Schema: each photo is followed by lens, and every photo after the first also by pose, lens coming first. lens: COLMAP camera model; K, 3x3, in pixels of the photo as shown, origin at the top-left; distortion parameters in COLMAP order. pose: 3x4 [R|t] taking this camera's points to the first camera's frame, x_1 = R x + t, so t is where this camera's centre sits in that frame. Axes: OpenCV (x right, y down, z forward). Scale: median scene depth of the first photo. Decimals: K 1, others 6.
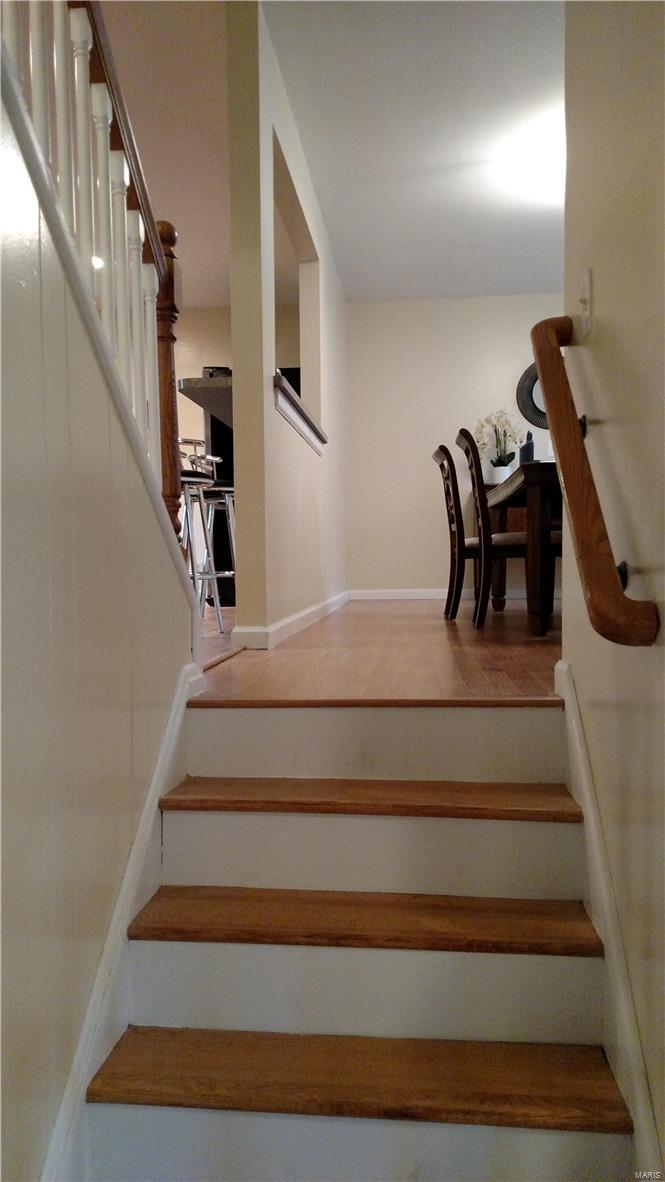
lens RADIAL K [[905.3, 0, 332.9], [0, 905.3, 589.8], [0, 0, 1]] dist [-0.010710, -0.006799]
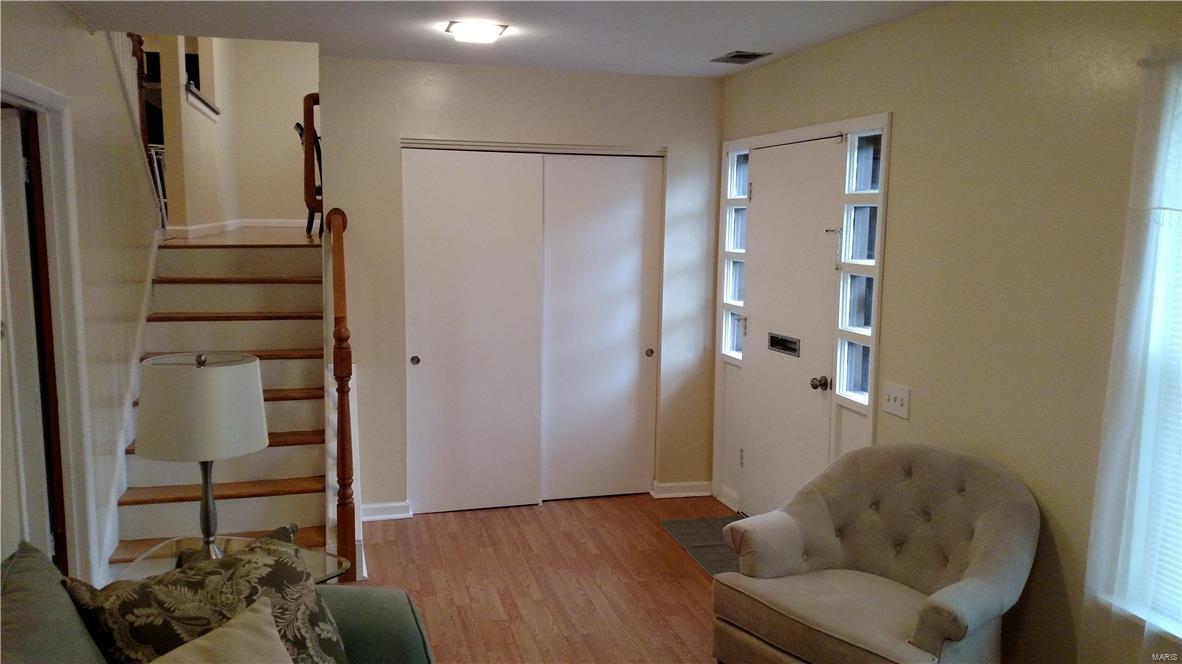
lens RADIAL K [[905.3, 0, 589.8], [0, 905.3, 336.0], [0, 0, 1]] dist [-0.010710, -0.006799]
pose [[0.931763, -0.032803, 0.361581, 0.017028], [-0.005498, 0.994521, 0.104392, 0.064998], [-0.363025, -0.099257, 0.926478, -0.987606]]
